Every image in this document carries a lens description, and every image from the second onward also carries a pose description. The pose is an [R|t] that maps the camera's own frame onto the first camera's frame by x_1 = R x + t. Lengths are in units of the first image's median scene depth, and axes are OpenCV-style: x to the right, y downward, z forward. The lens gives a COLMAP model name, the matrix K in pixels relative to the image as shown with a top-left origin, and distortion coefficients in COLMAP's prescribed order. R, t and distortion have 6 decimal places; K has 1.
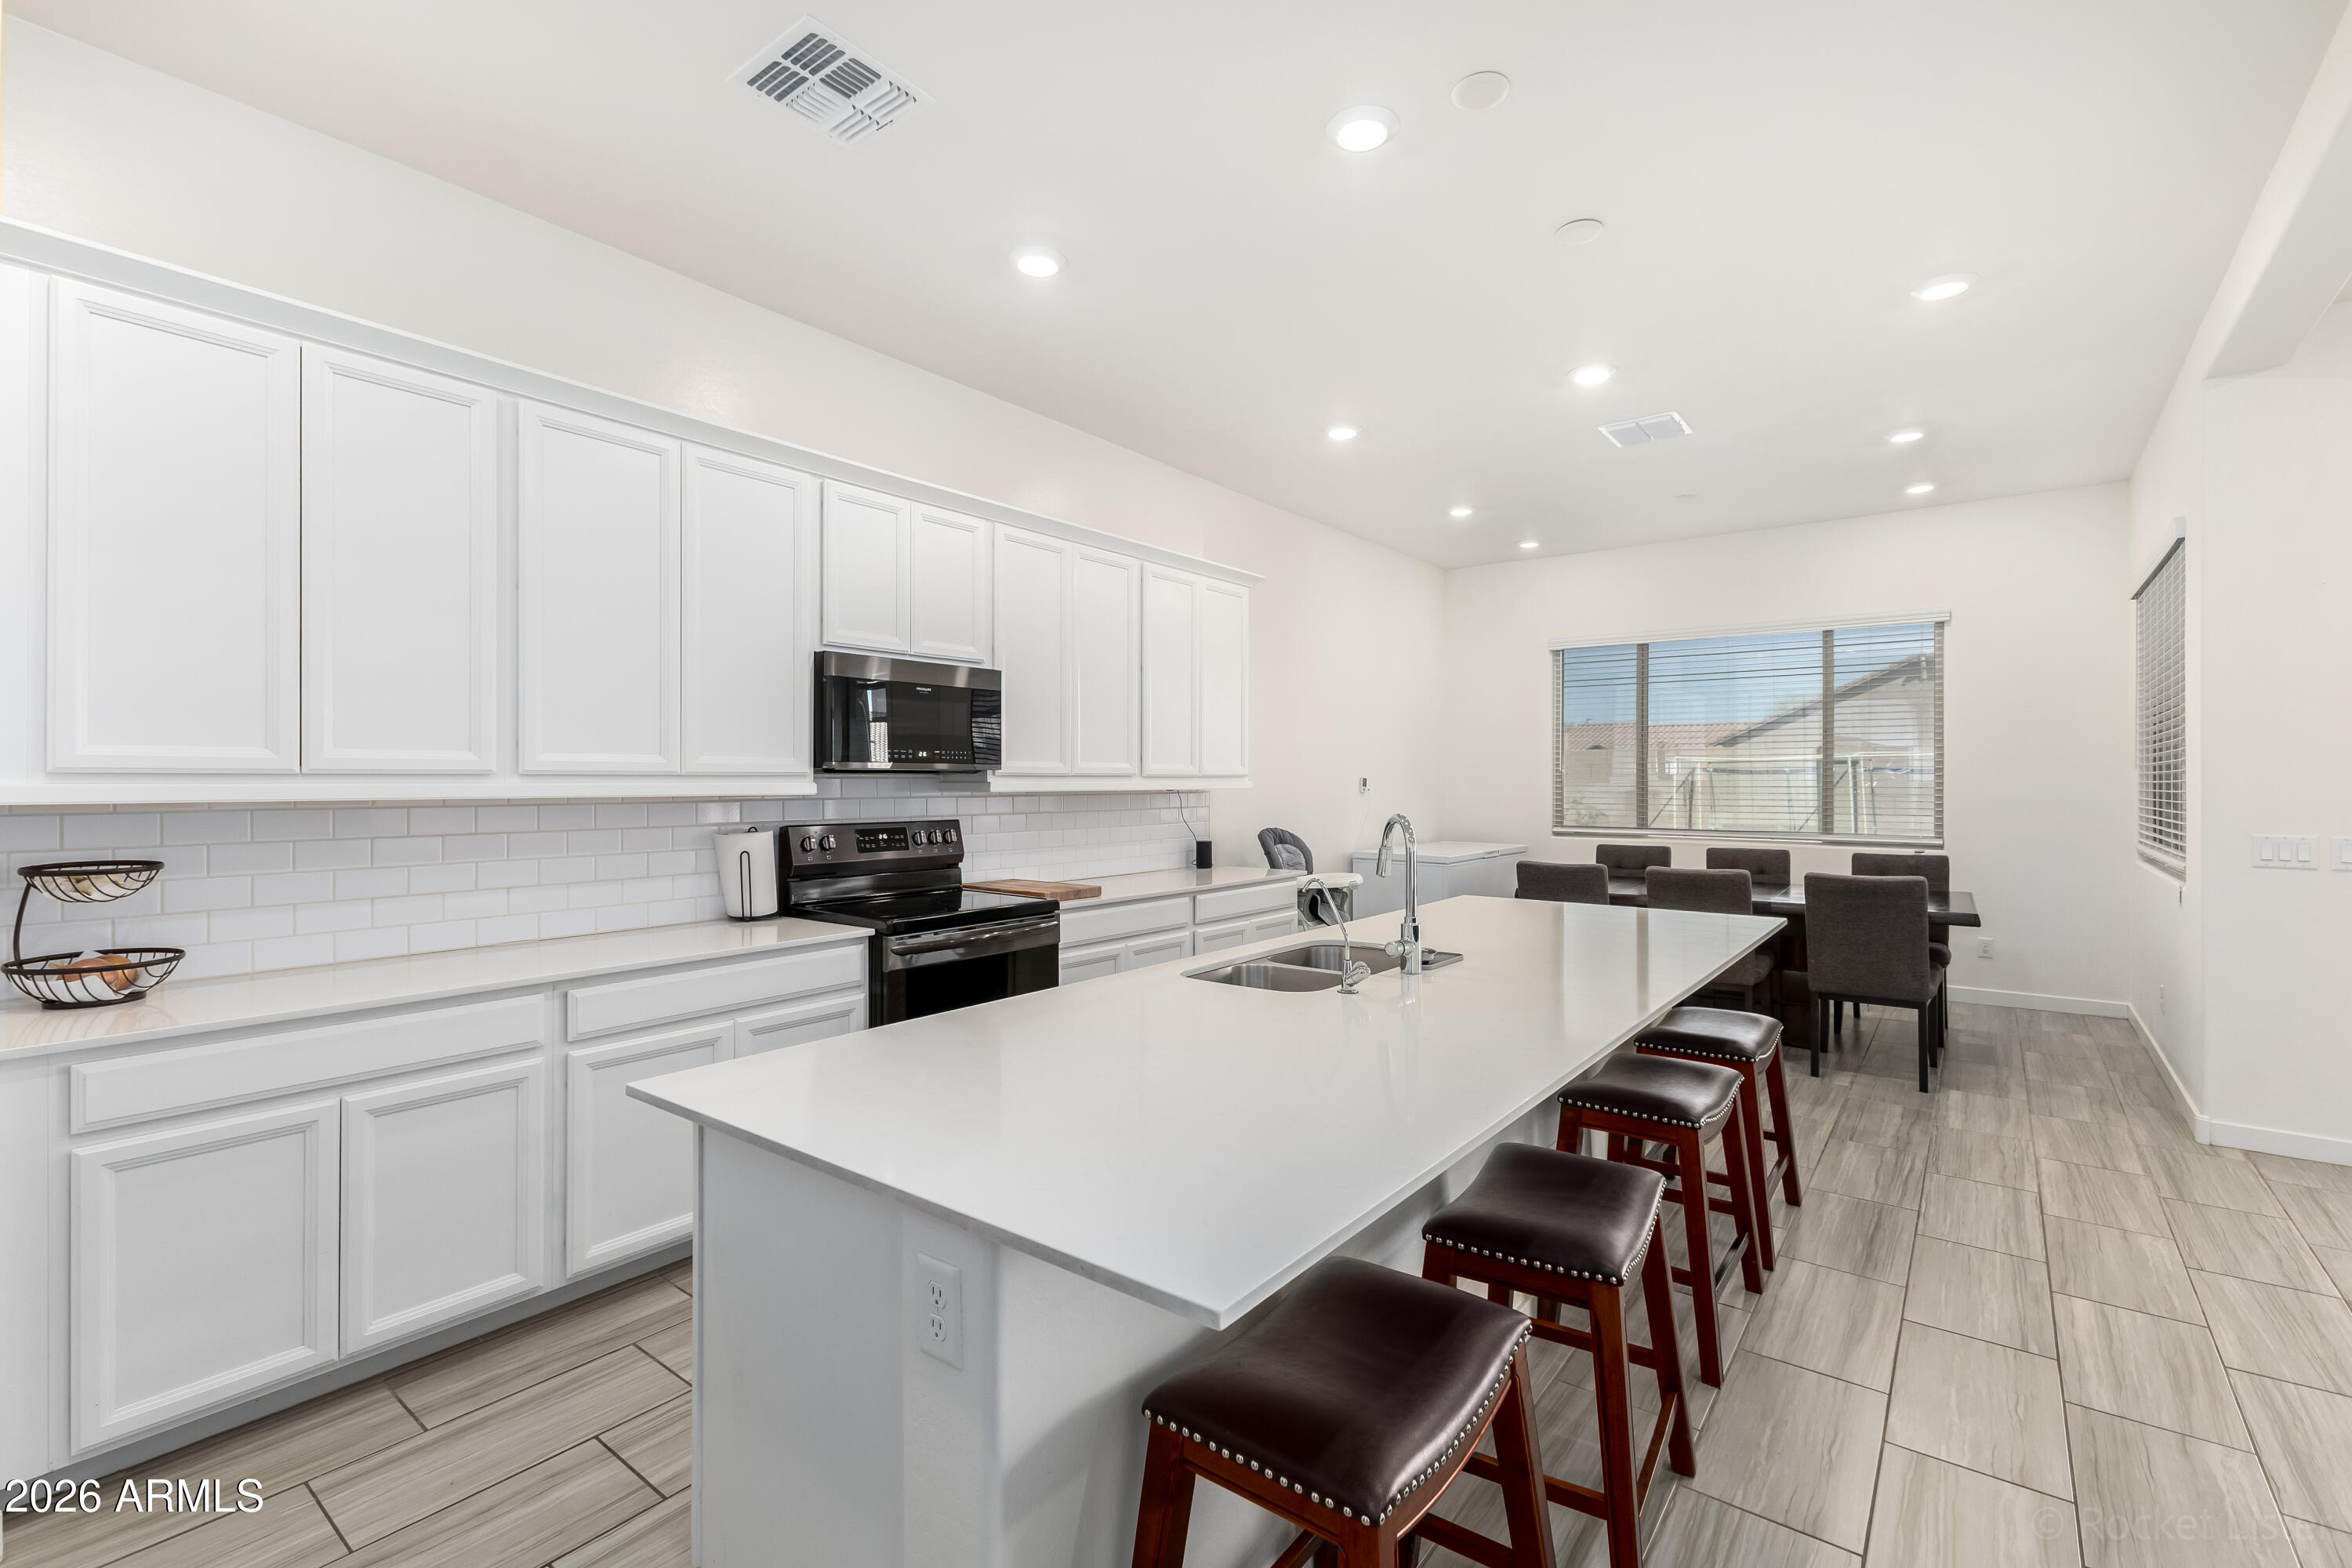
lens RADIAL K [[1036.3, 0, 1177.6], [0, 1036.3, 773.0], [0, 0, 1]] dist [-0.000085, 0.004787]
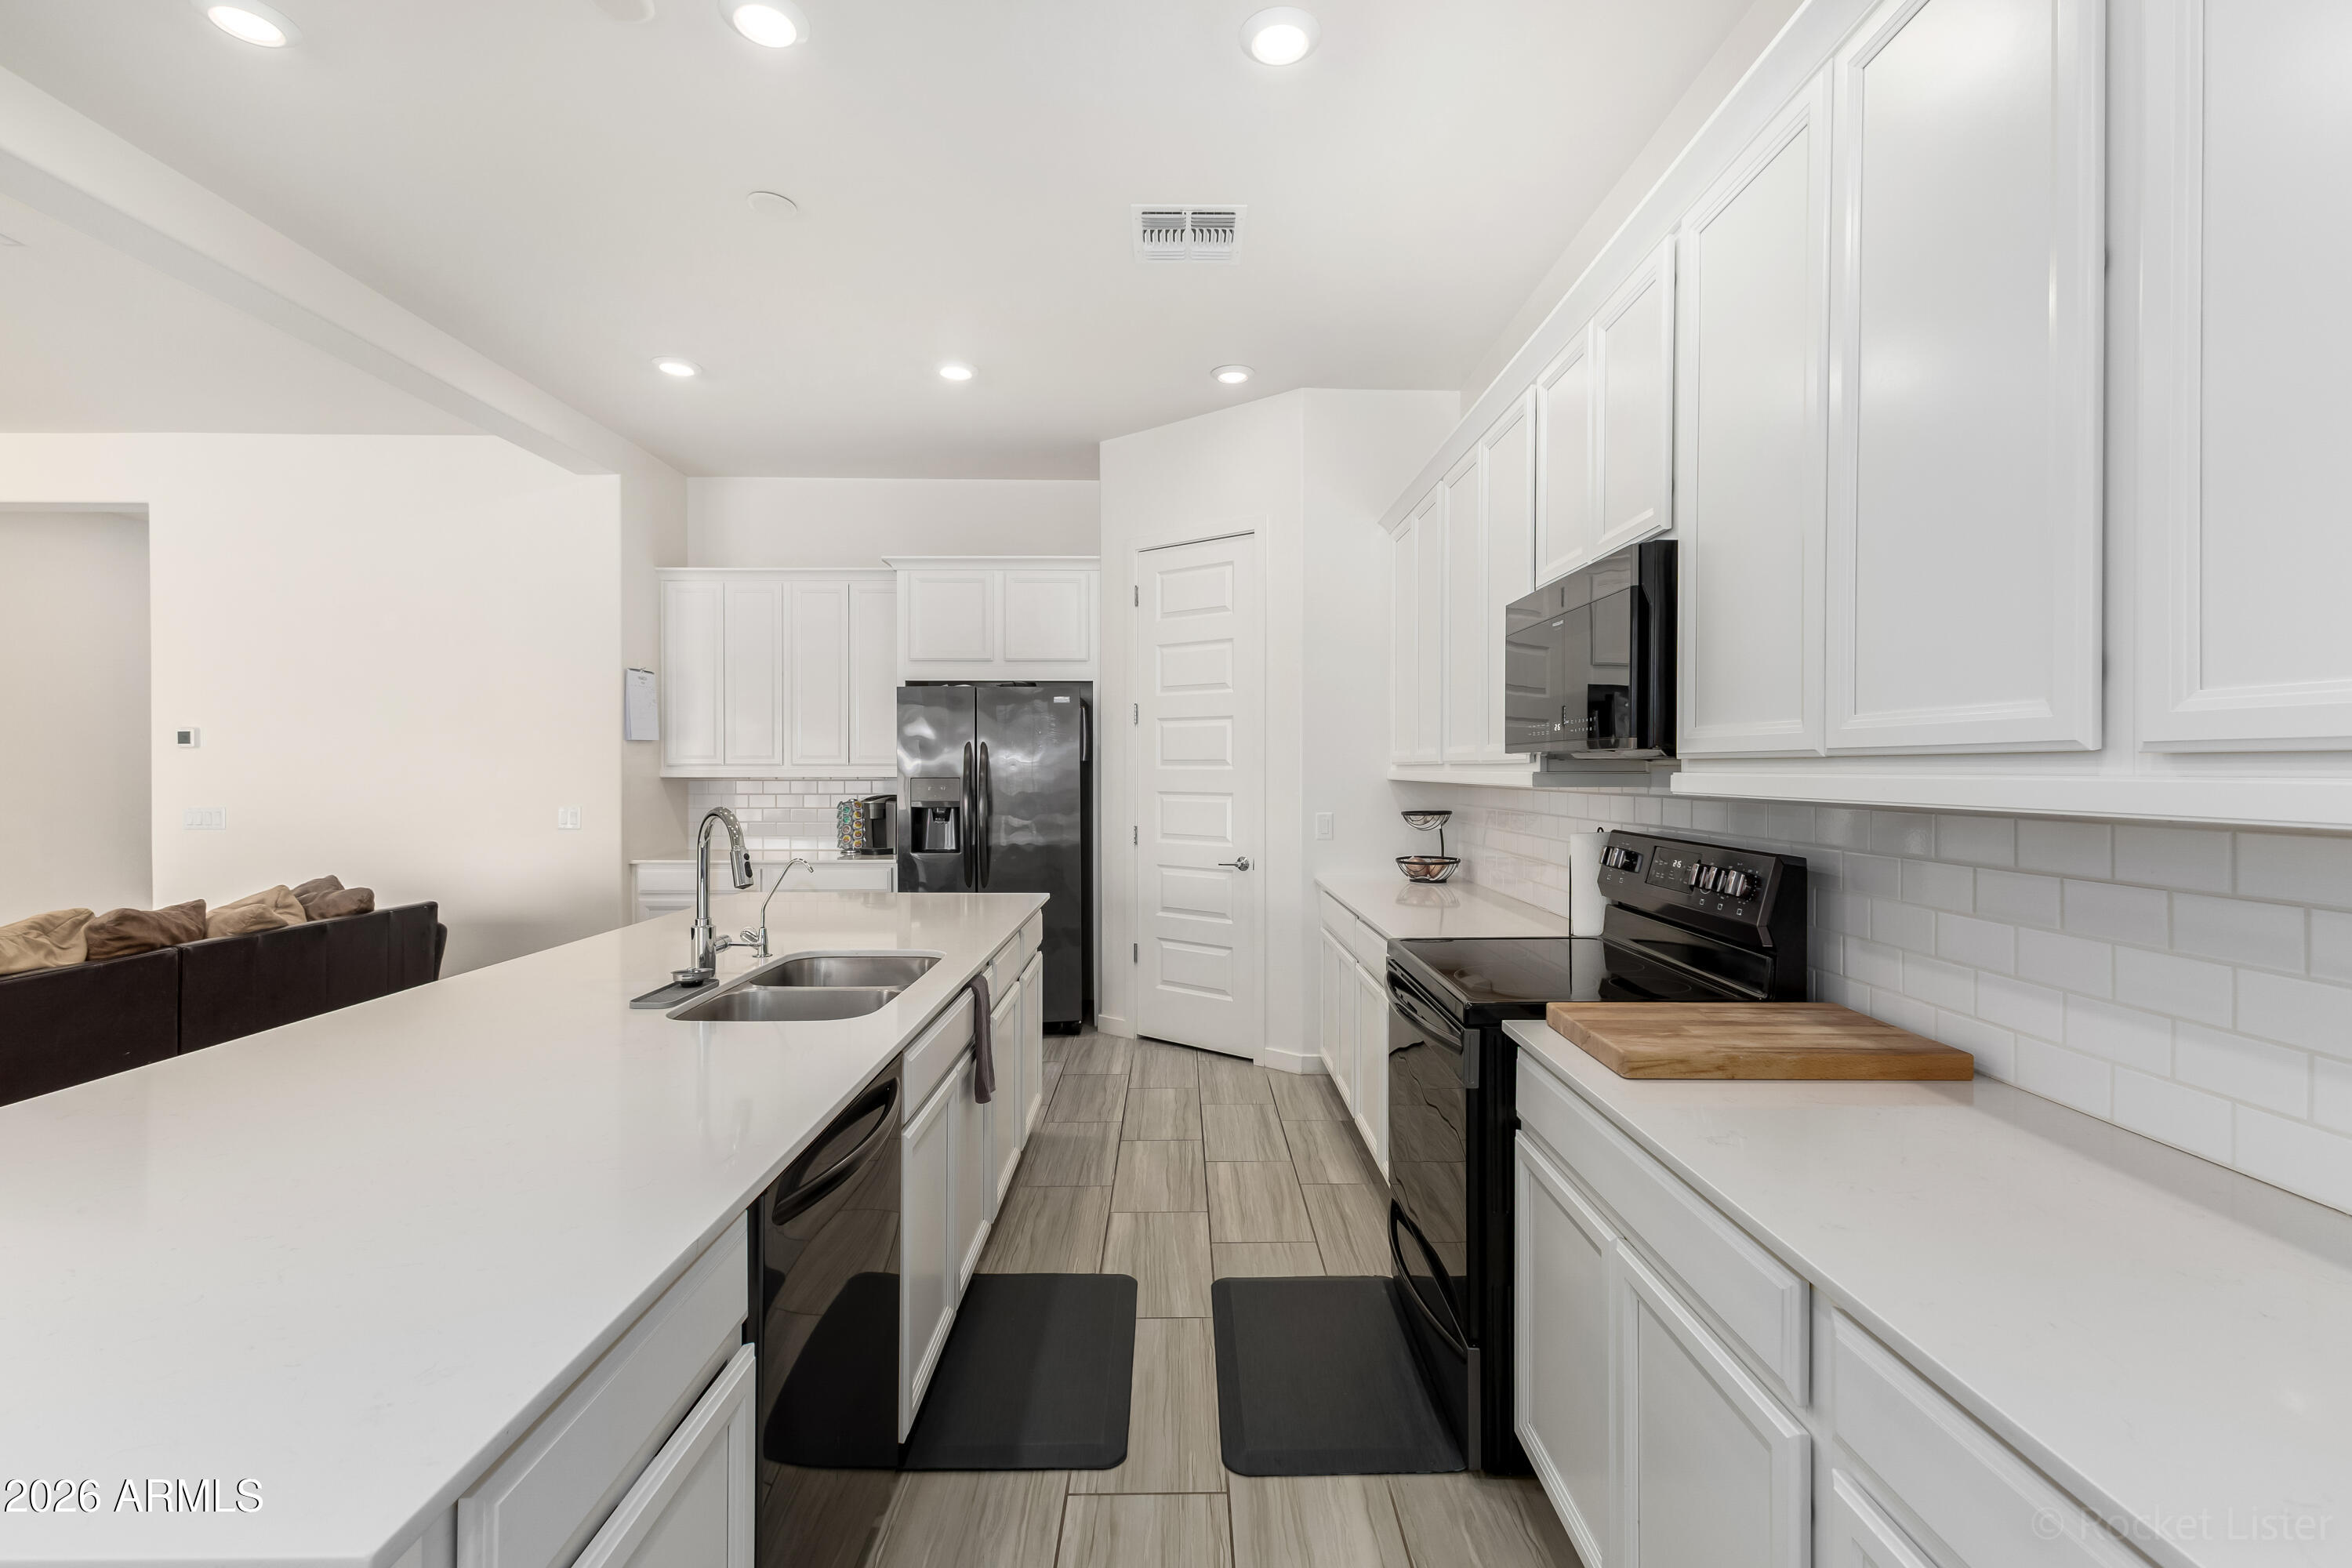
lens RADIAL K [[1025.4, 0, 1171.1], [0, 1025.4, 769.4], [0, 0, 1]] dist [0.000995, -0.000050]
pose [[-0.780281, 0.001385, -0.625427, 0.304540], [0.002757, 0.999995, -0.001224, 0.007433], [0.625423, -0.002679, -0.780282, 1.246538]]
